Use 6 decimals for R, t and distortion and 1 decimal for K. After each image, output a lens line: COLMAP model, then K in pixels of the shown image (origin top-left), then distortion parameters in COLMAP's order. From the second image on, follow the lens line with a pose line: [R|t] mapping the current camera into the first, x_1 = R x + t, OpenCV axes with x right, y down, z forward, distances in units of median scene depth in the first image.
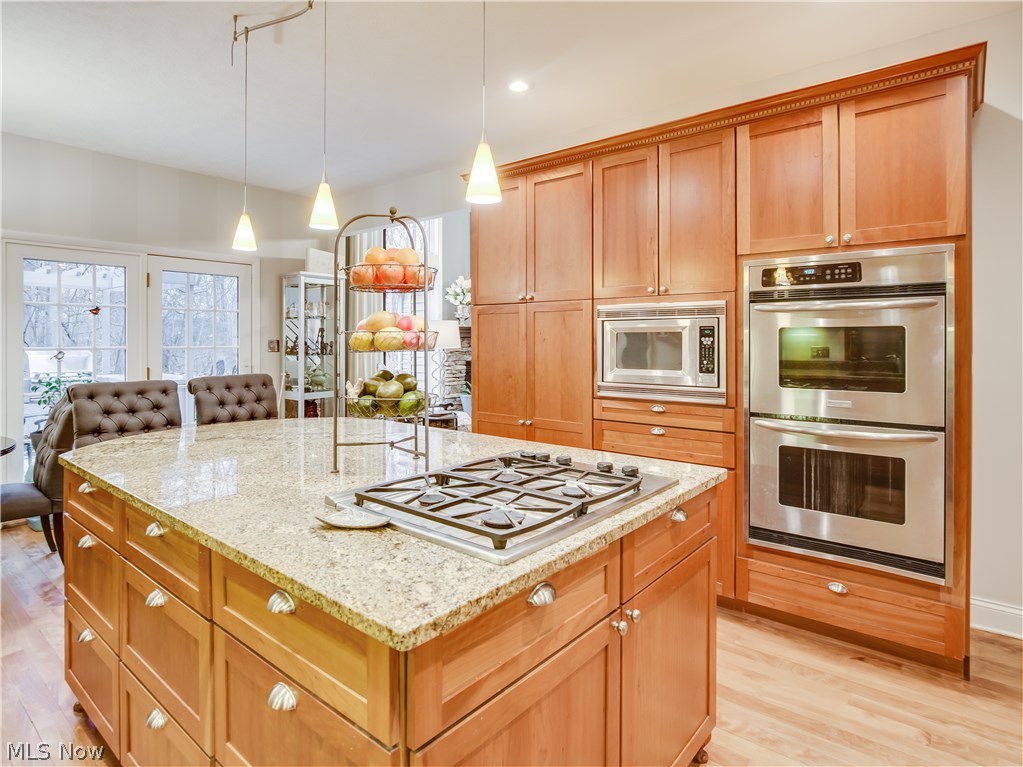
lens RADIAL K [[575.7, 0, 495.4], [0, 575.7, 339.3], [0, 0, 1]] dist [-0.012336, 0.000055]
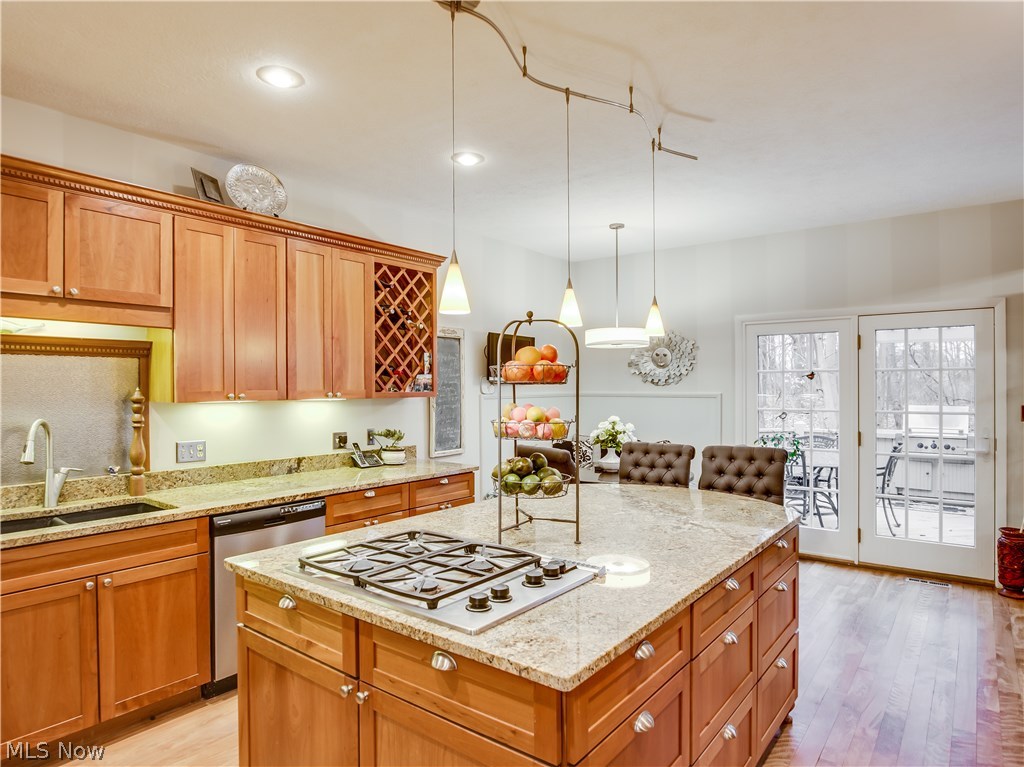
lens RADIAL K [[614.7, 0, 510.6], [0, 614.7, 391.0], [0, 0, 1]] dist [-0.007746, 0.000415]
pose [[0.037150, 0.007784, -0.999279, 0.677097], [0.006401, 0.999947, 0.008027, -0.052618], [0.999289, -0.006695, 0.037098, 0.594804]]
